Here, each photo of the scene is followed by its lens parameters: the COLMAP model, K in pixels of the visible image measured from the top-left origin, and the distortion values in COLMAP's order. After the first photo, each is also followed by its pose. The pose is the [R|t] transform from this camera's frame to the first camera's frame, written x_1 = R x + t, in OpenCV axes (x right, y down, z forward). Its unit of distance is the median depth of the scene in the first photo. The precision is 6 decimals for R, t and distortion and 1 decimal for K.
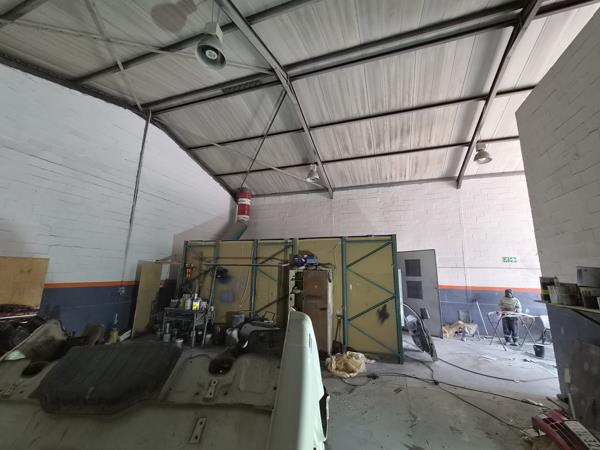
lens RADIAL K [[247.4, 0, 302.4], [0, 247.4, 223.7], [0, 0, 1]] dist [0.003286, -0.000738]
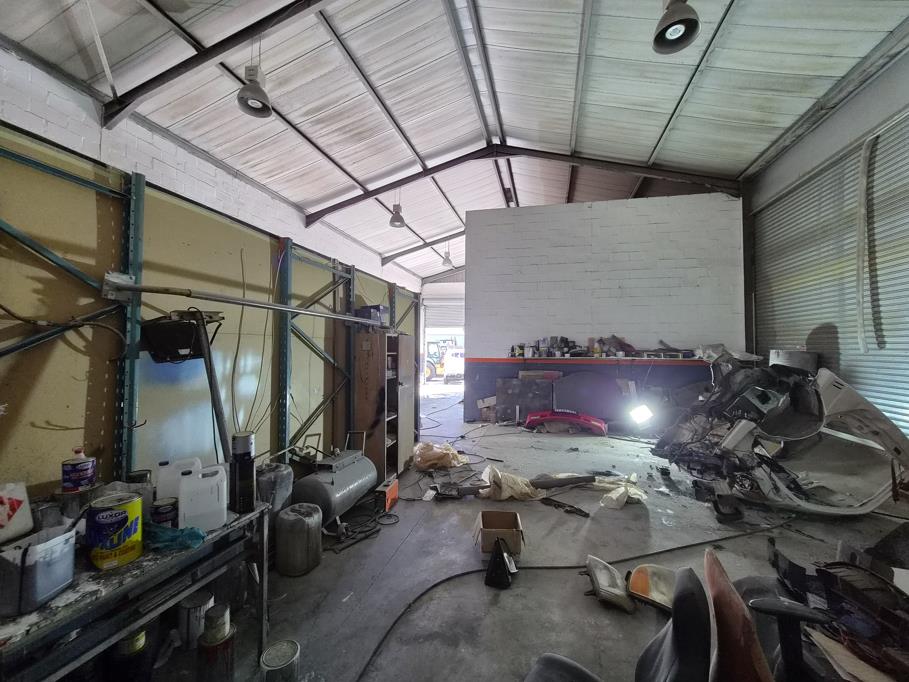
lens RADIAL K [[374.8, 0, 458.6], [0, 374.8, 337.3], [0, 0, 1]] dist [0.003286, -0.000738]
pose [[-0.107065, 0.010093, 0.994201, -0.851339], [-0.196794, 0.979950, -0.031141, 0.197567], [-0.974582, -0.198986, -0.102932, 0.969824]]
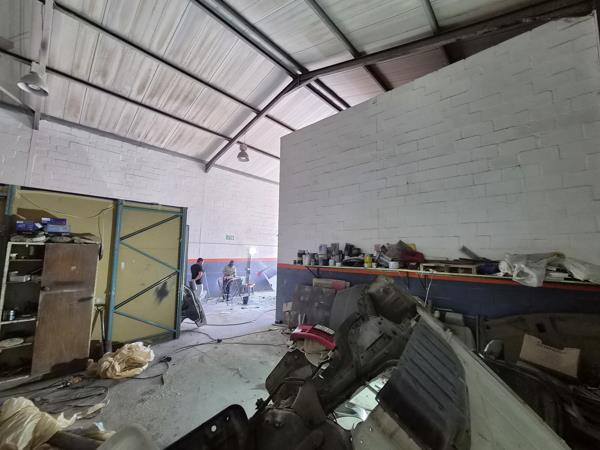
lens RADIAL K [[247.4, 0, 303.3], [0, 247.4, 223.9], [0, 0, 1]] dist [0.003286, -0.000738]
pose [[0.387006, 0.089176, 0.917755, -0.317416], [-0.180746, 0.983340, -0.019330, 0.042752], [-0.904188, -0.158400, 0.396677, 0.208145]]
